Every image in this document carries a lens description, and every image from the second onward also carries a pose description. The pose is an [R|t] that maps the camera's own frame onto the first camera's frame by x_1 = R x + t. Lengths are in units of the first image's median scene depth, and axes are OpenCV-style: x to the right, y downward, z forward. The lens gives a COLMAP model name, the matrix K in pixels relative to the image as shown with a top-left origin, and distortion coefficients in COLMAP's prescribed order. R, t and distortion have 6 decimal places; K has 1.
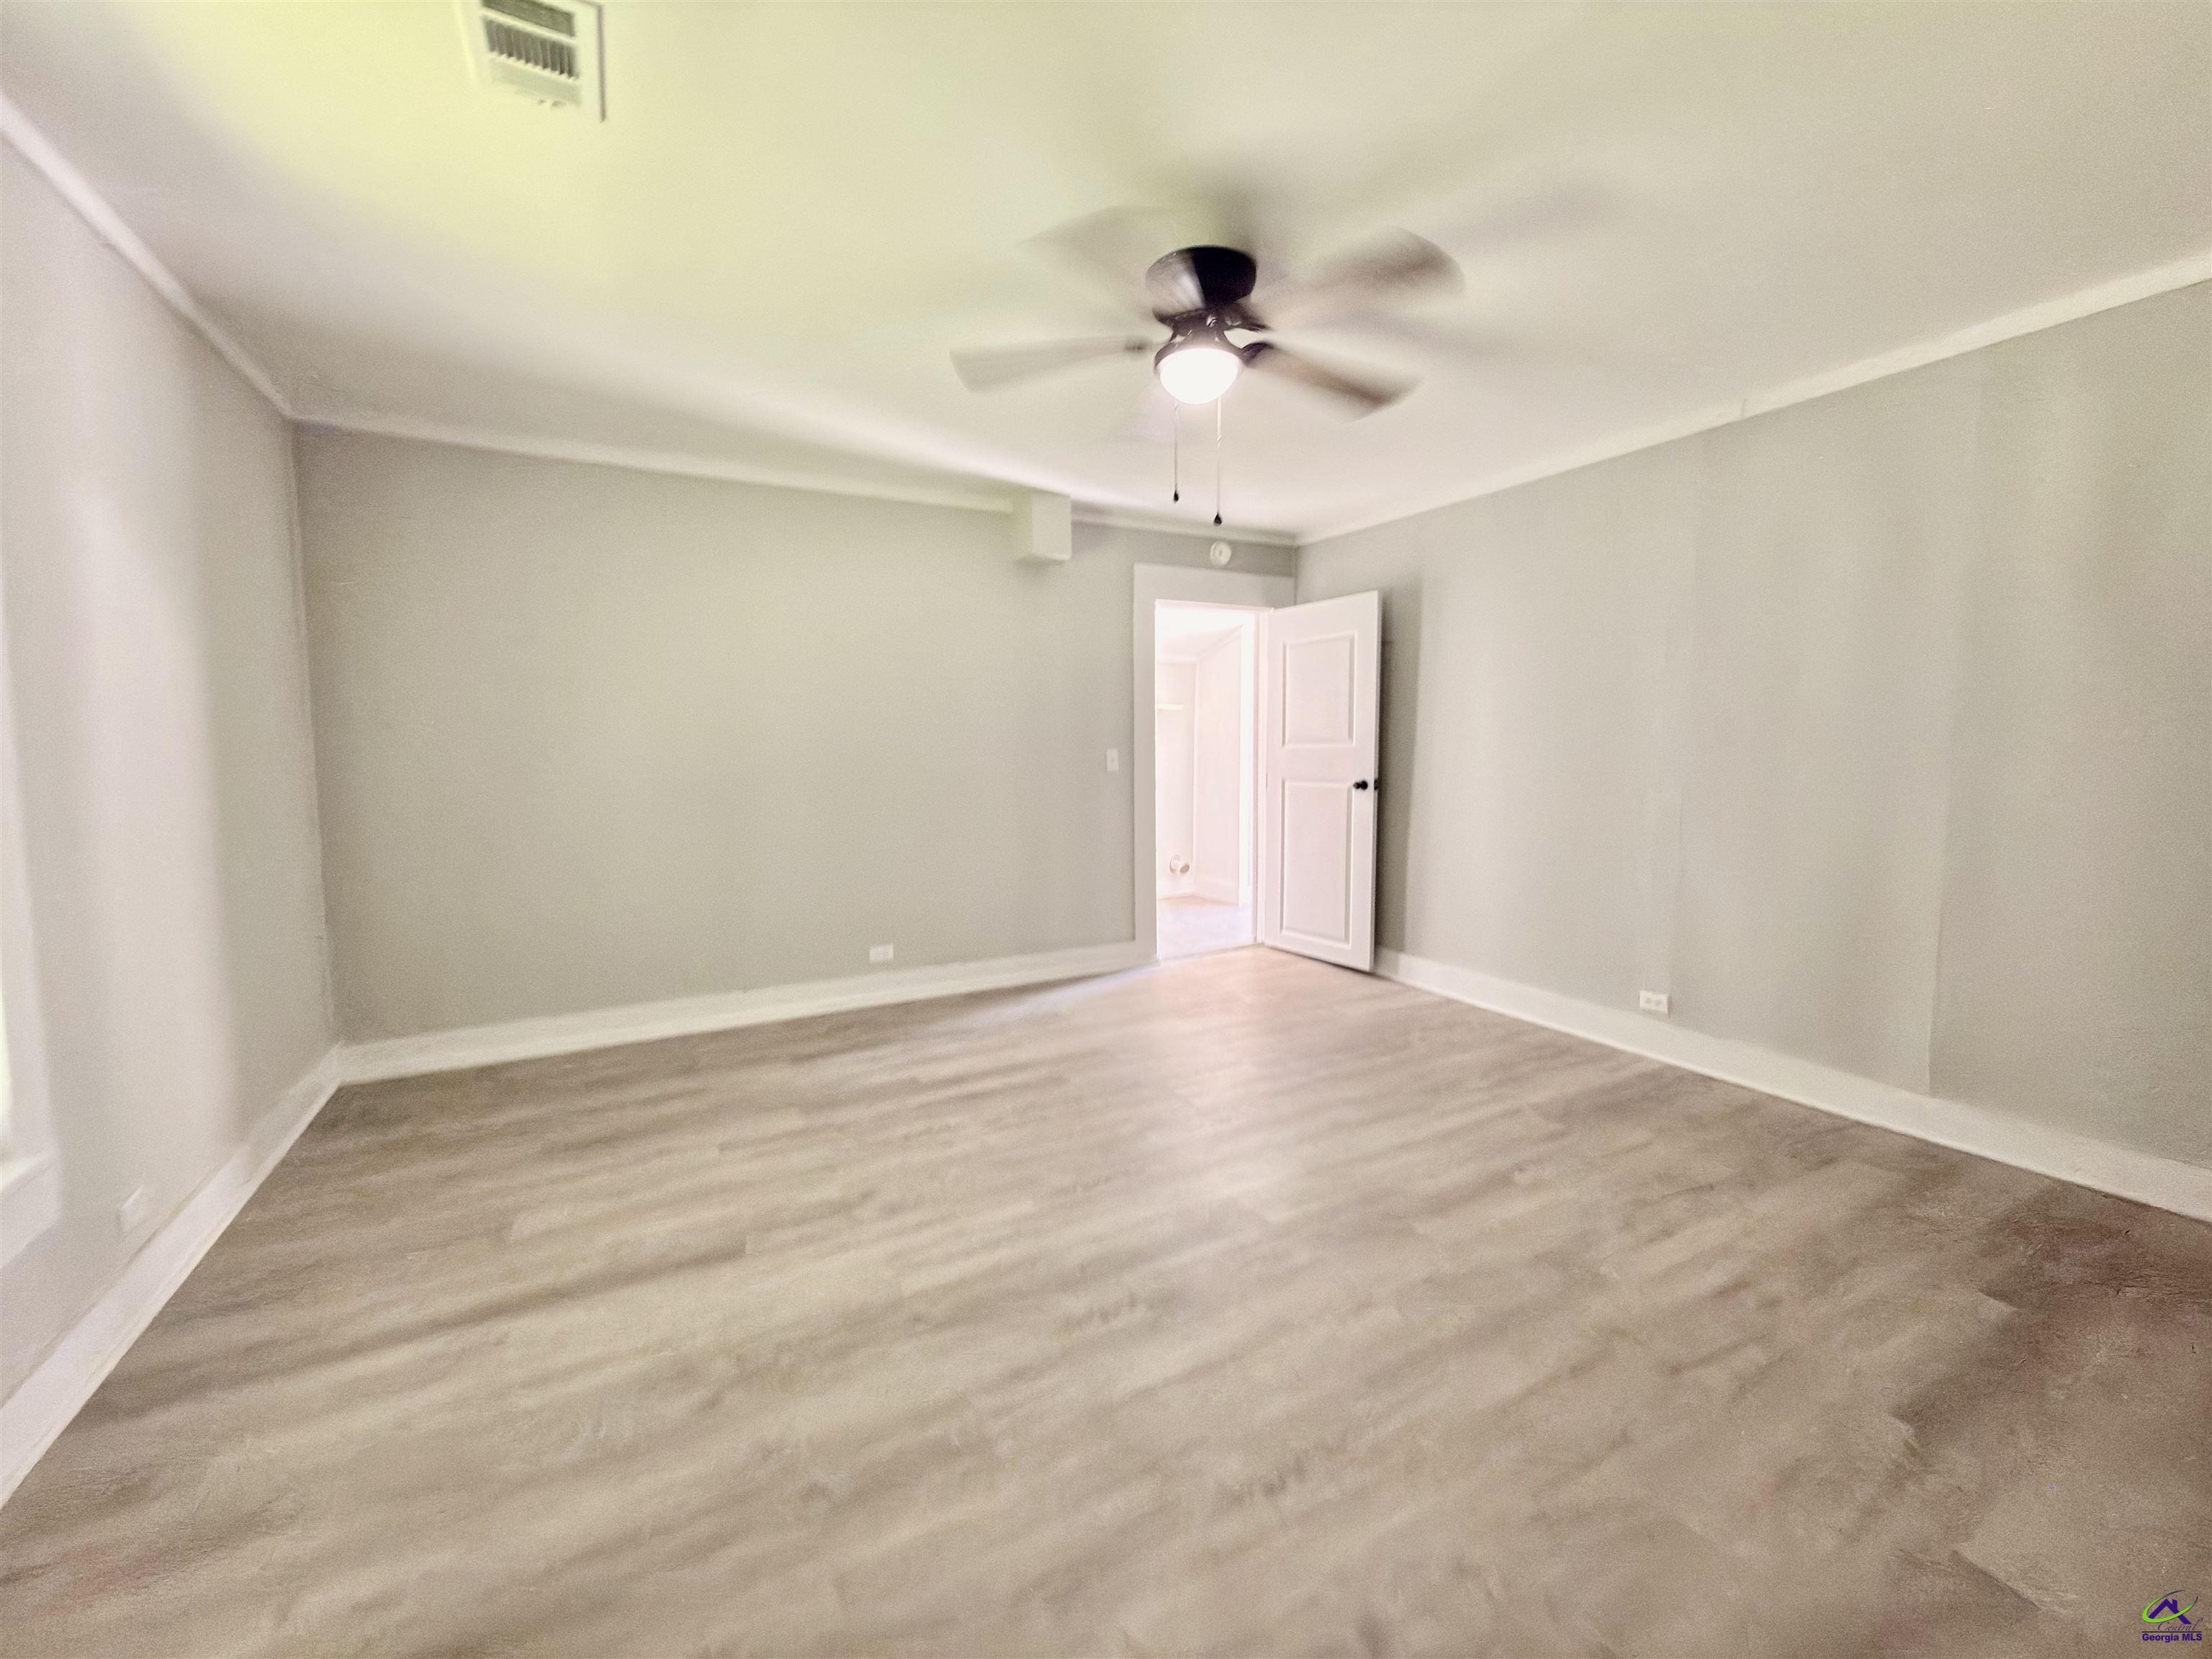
lens RADIAL K [[880.1, 0, 1116.5], [0, 880.1, 834.3], [0, 0, 1]] dist [0.002411, 0.000127]
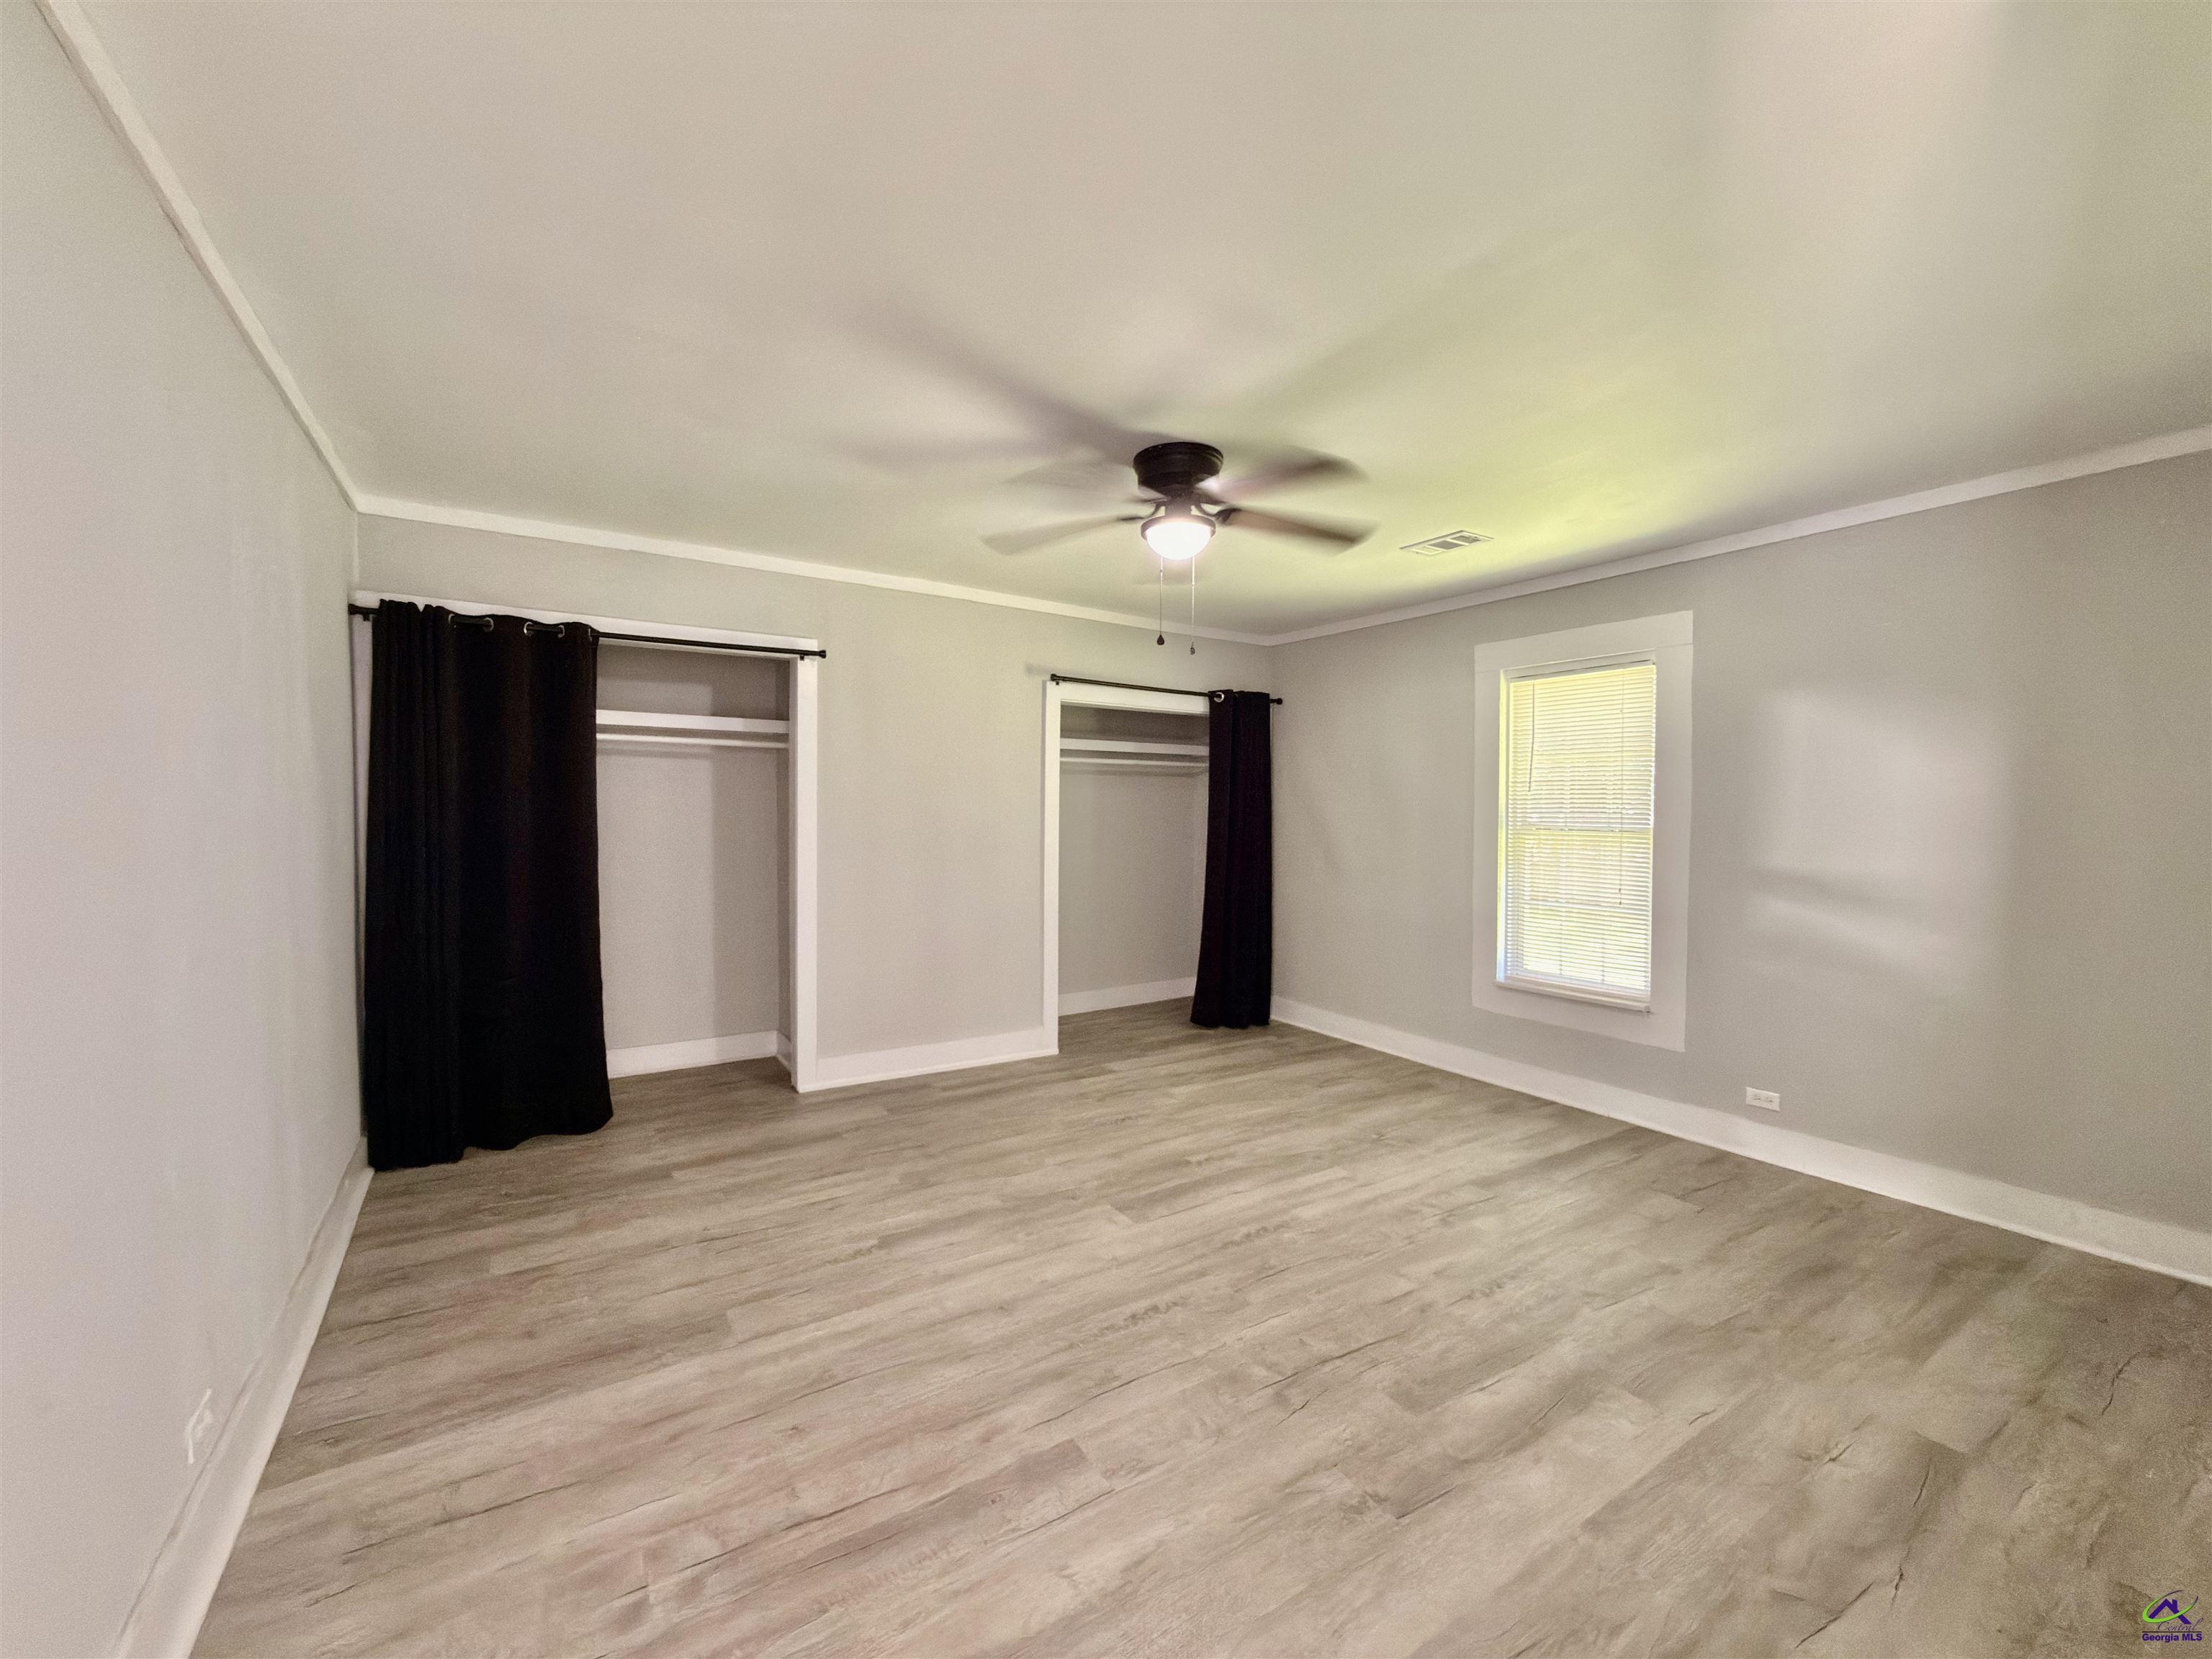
lens RADIAL K [[880.1, 0, 1116.5], [0, 880.1, 834.3], [0, 0, 1]] dist [0.002411, 0.000127]
pose [[-0.996815, 0.002229, -0.079719, 0.255411], [-0.008332, 0.991228, 0.131900, -0.261475], [0.079314, 0.132145, -0.988052, 2.130424]]
